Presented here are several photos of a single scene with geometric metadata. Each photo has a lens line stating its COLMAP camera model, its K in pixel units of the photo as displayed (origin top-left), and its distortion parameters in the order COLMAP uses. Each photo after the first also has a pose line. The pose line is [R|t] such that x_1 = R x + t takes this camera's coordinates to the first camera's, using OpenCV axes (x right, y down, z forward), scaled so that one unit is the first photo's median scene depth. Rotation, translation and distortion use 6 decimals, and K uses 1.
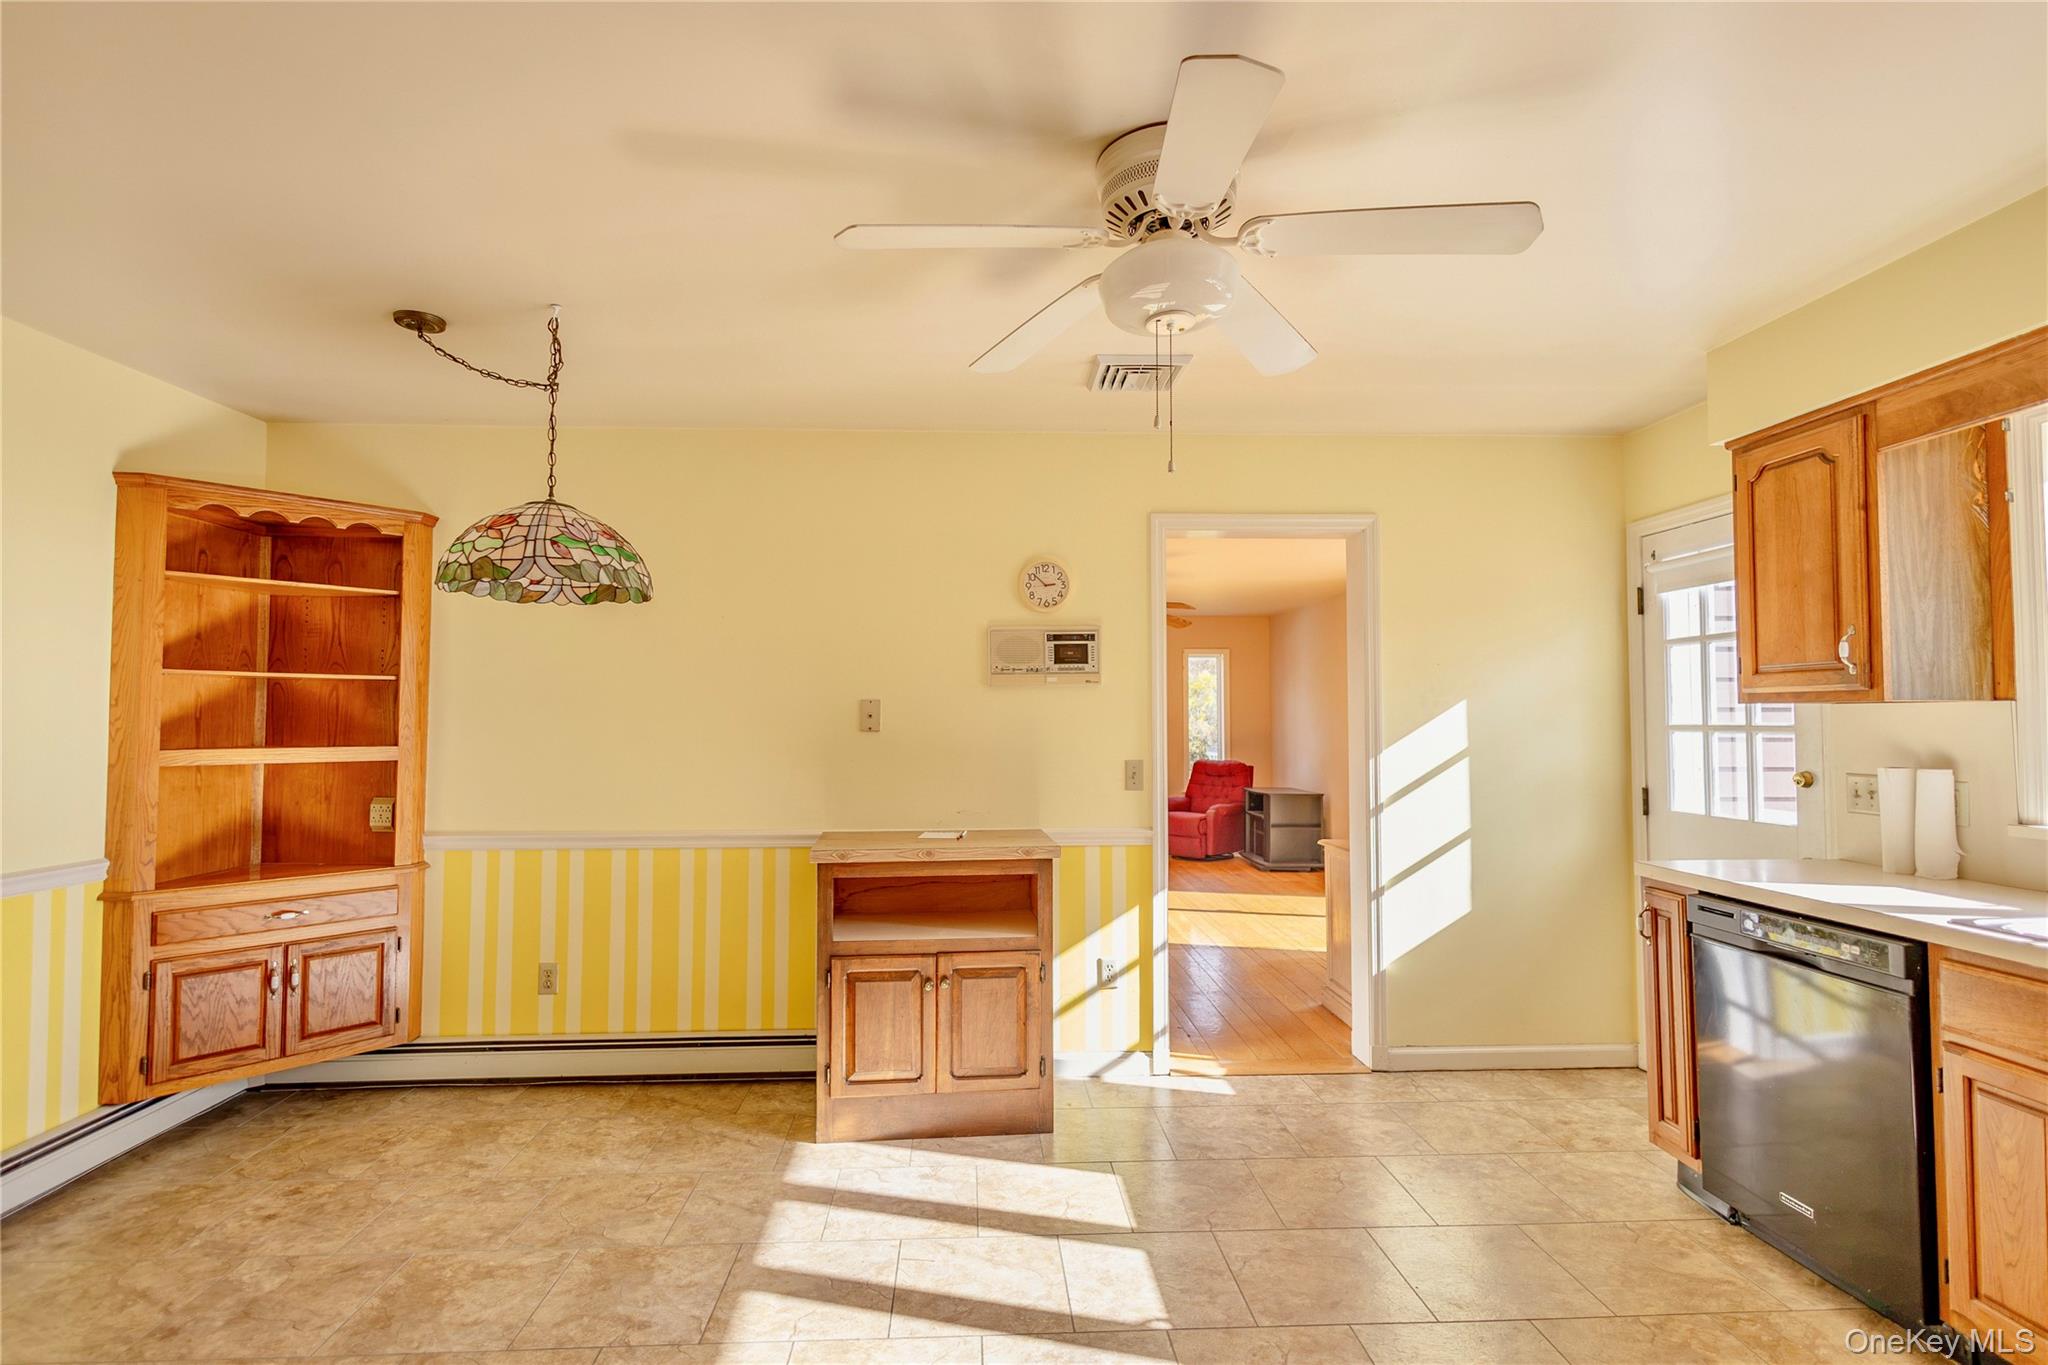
lens RADIAL K [[977.6, 0, 1024.0], [0, 977.6, 682.5], [0, 0, 1]] dist [0.018122, 0.000037]
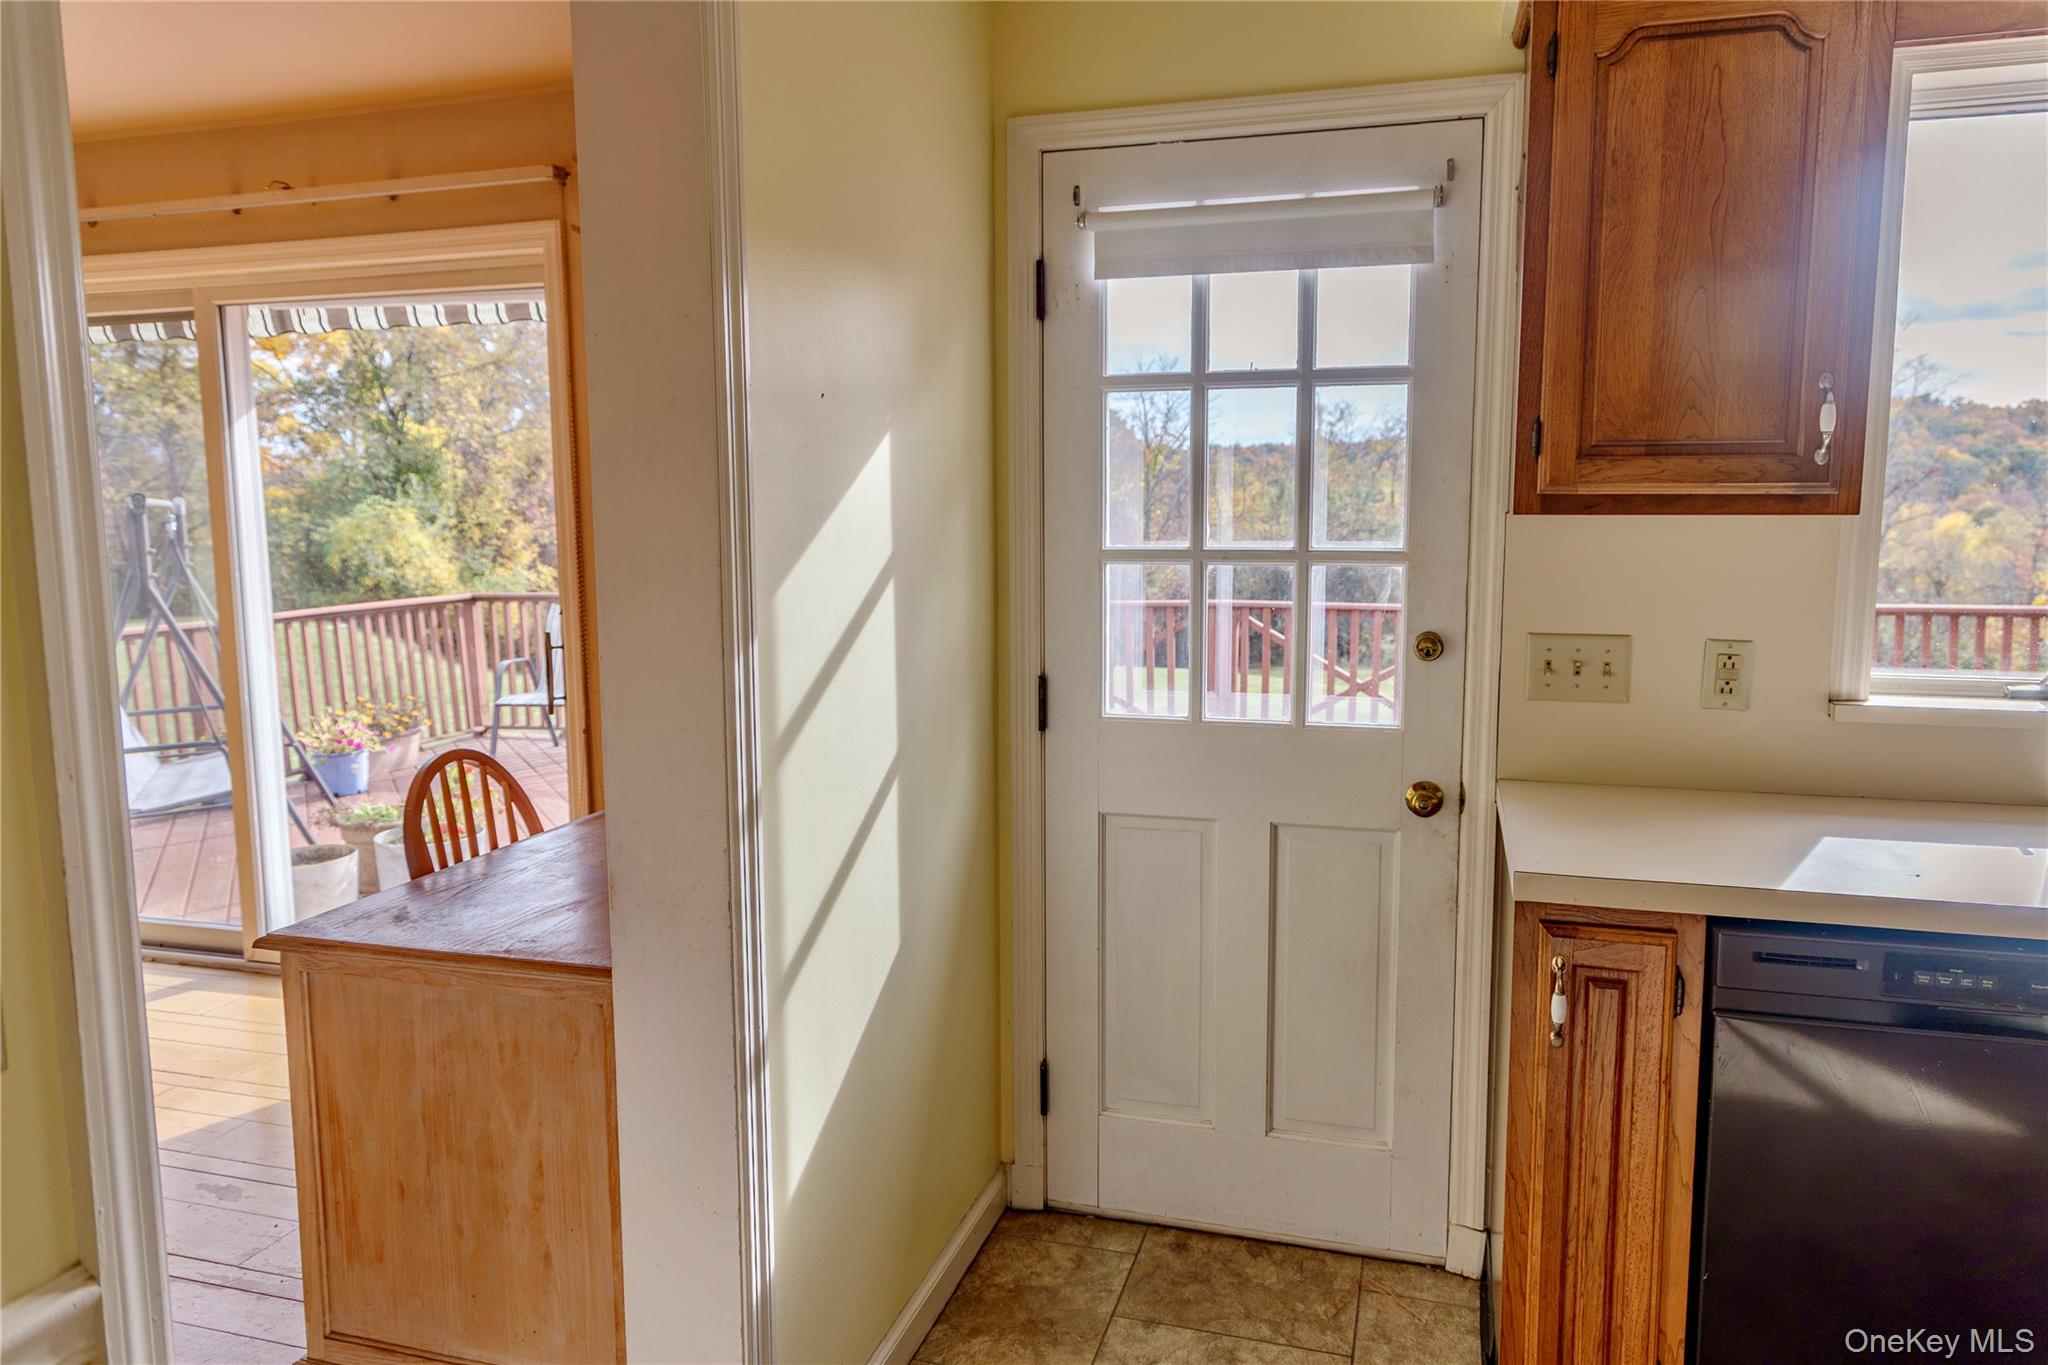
lens RADIAL K [[1401.3, 0, 1021.7], [0, 1401.3, 666.0], [0, 0, 1]] dist [-0.001219, 0.001830]
pose [[0.340863, -0.109686, 0.933692, -0.042786], [-0.033553, 0.991118, 0.128681, 0.016874], [-0.939514, -0.075191, 0.334155, 1.129948]]
